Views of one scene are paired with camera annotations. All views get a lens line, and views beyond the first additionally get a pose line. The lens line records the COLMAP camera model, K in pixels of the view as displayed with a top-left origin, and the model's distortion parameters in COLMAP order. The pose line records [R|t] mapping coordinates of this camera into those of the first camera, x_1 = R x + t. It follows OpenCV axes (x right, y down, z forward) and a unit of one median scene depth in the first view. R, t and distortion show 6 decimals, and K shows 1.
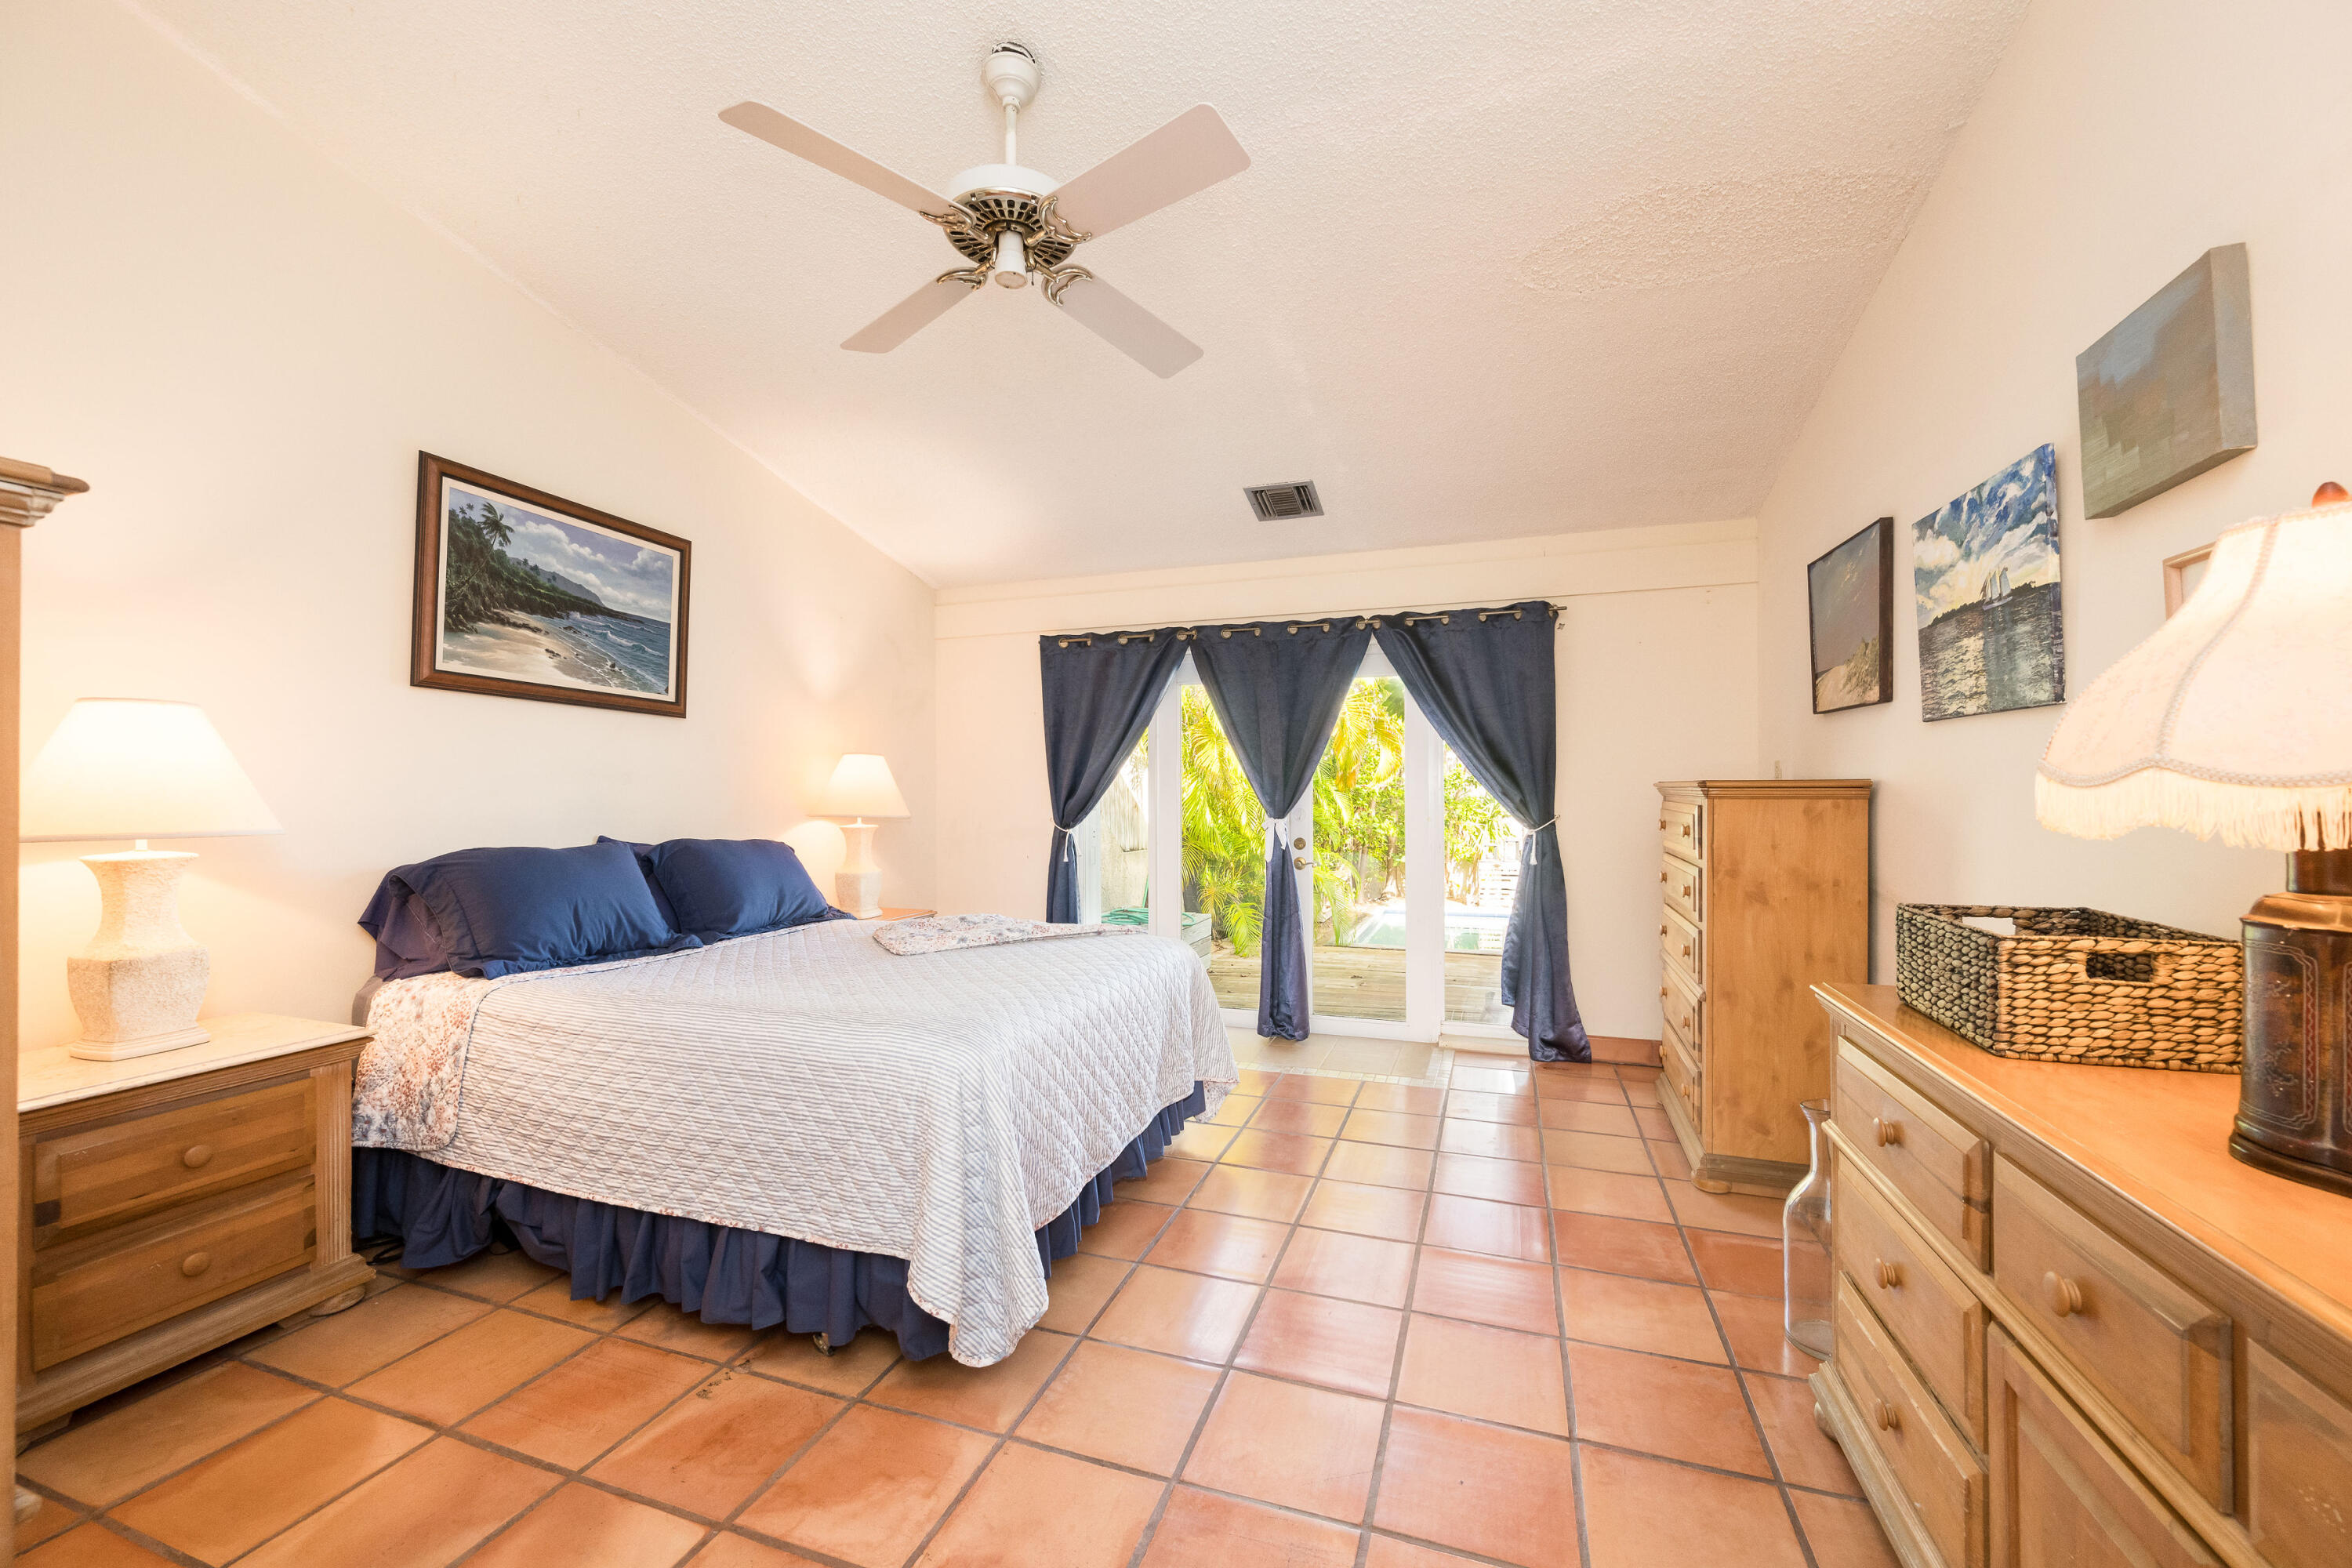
lens RADIAL K [[926.6, 0, 1172.4], [0, 926.6, 789.1], [0, 0, 1]] dist [-0.001856, 0.000206]
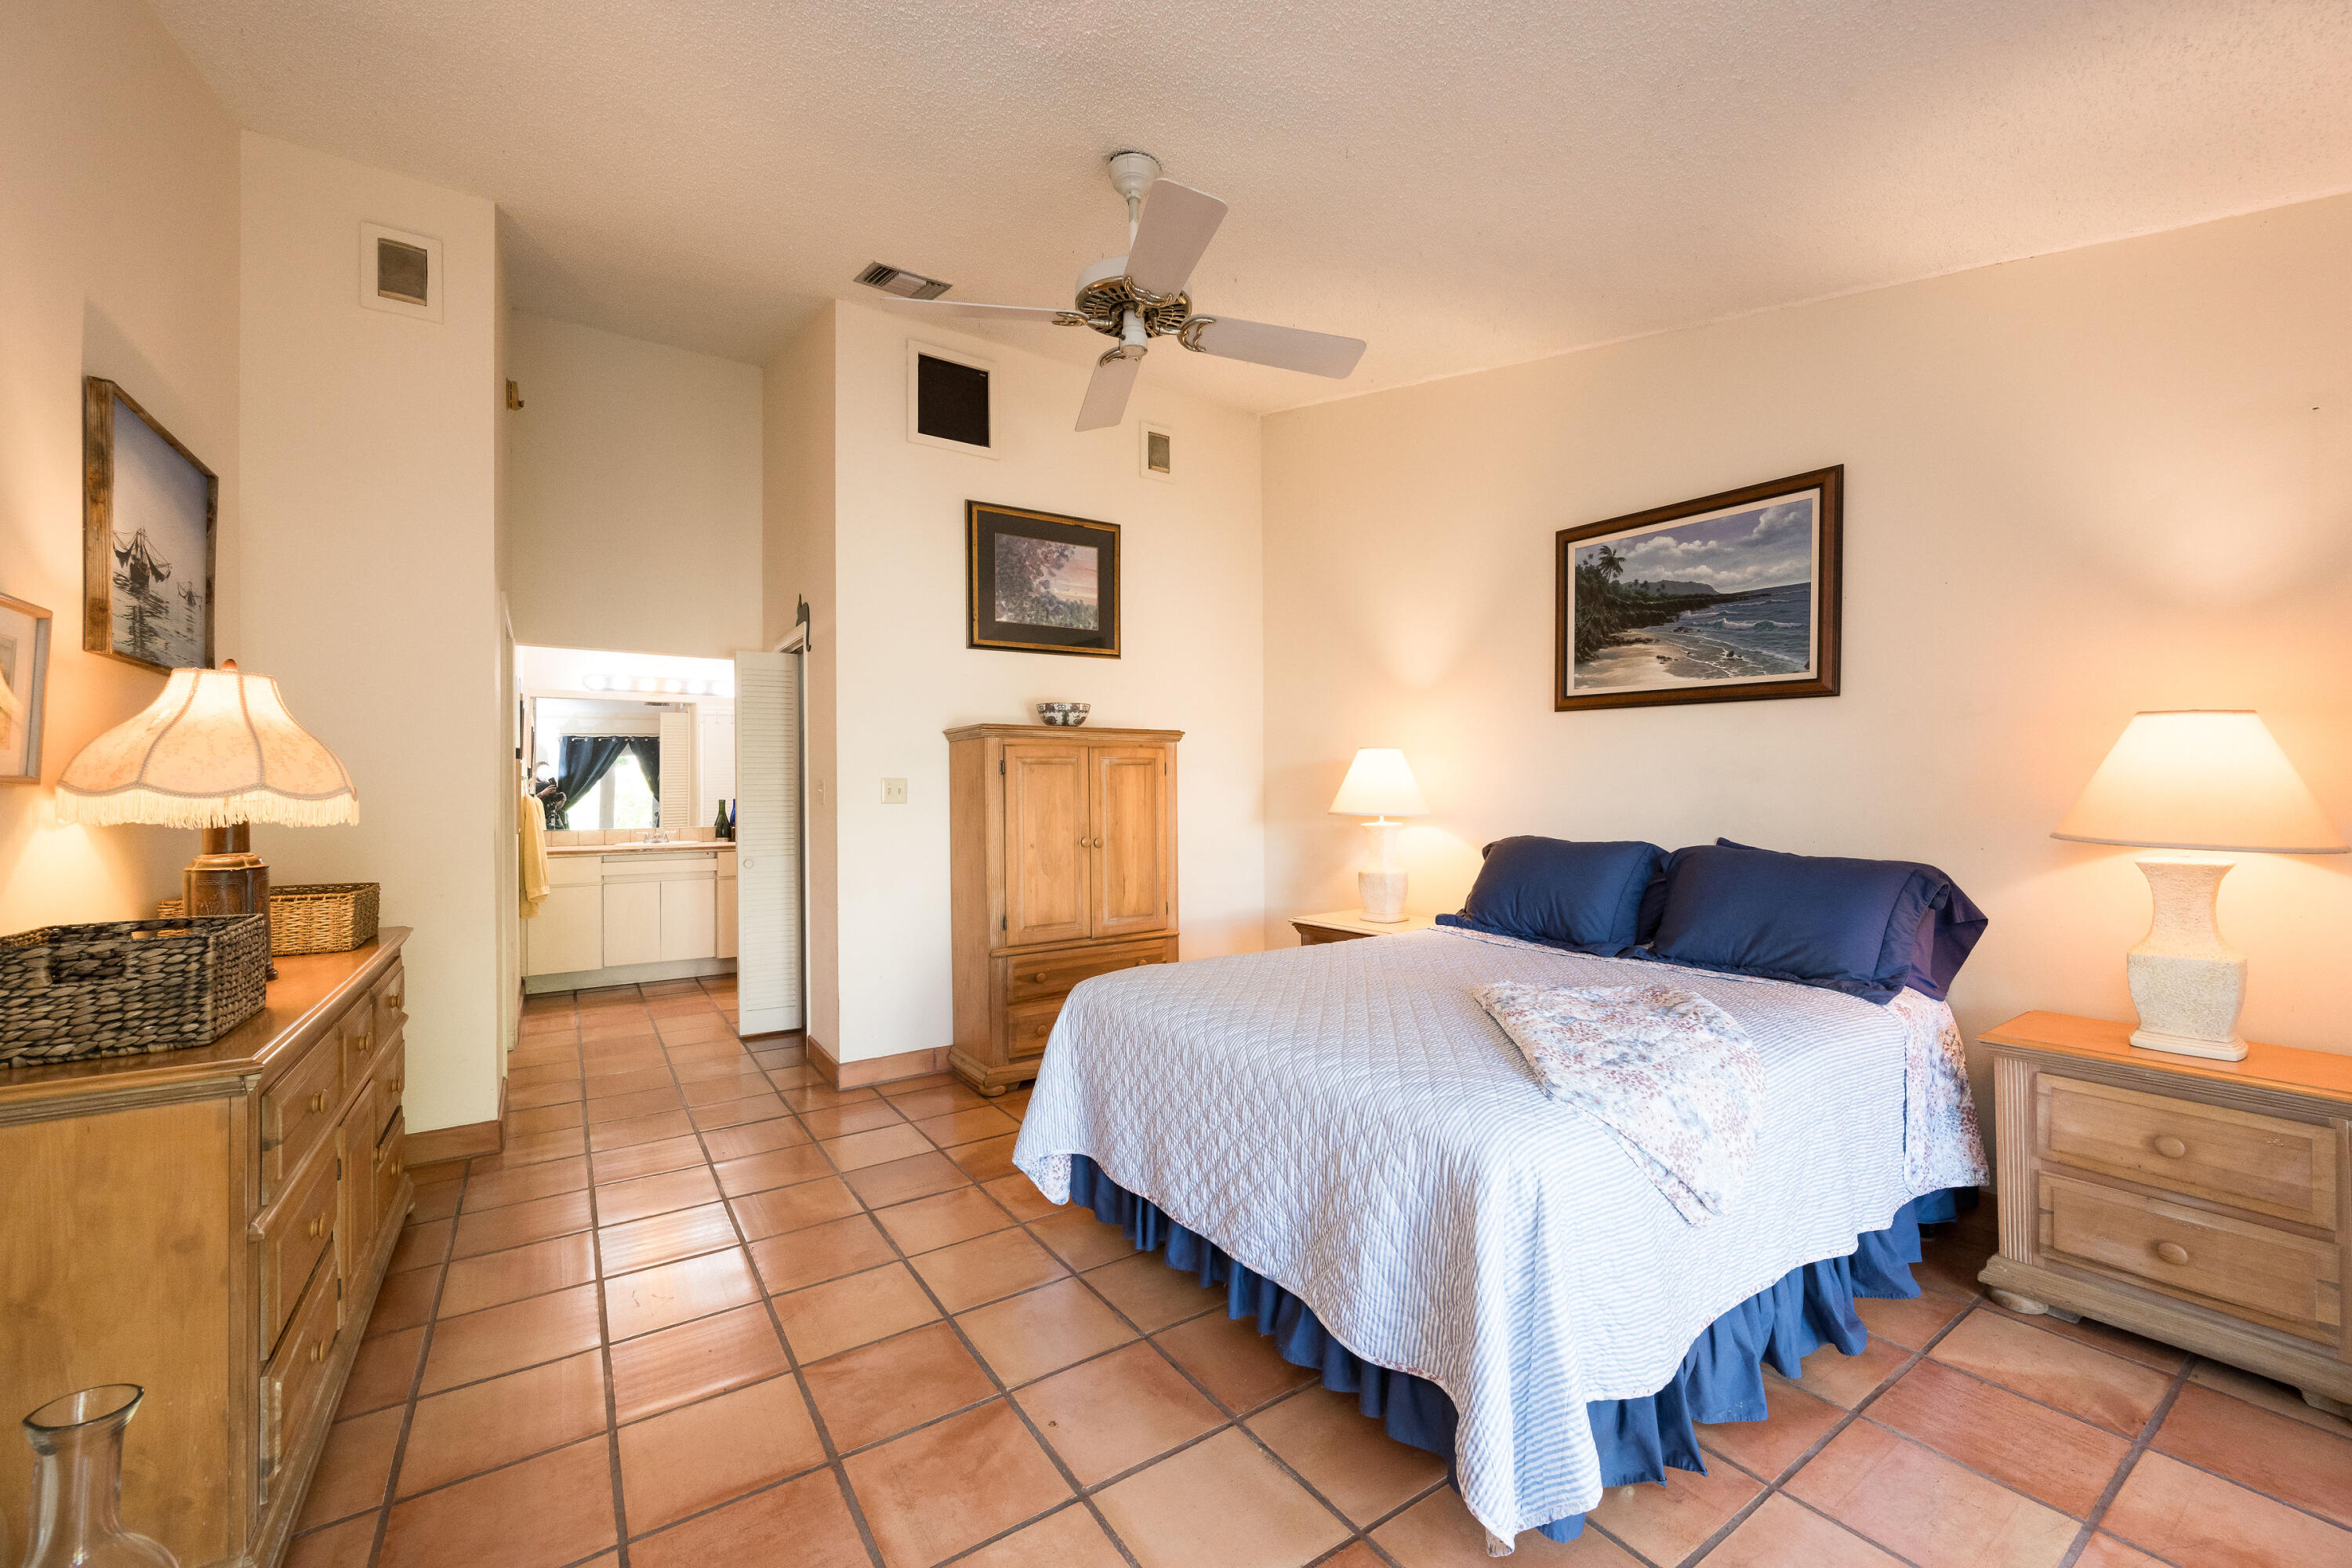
lens RADIAL K [[926.6, 0, 1176.4], [0, 926.6, 779.6], [0, 0, 1]] dist [-0.001856, 0.000206]
pose [[-0.608759, -0.004635, -0.793341, 0.490900], [0.006155, 0.999925, -0.010564, -0.002613], [0.793331, -0.011314, -0.608685, 1.197291]]
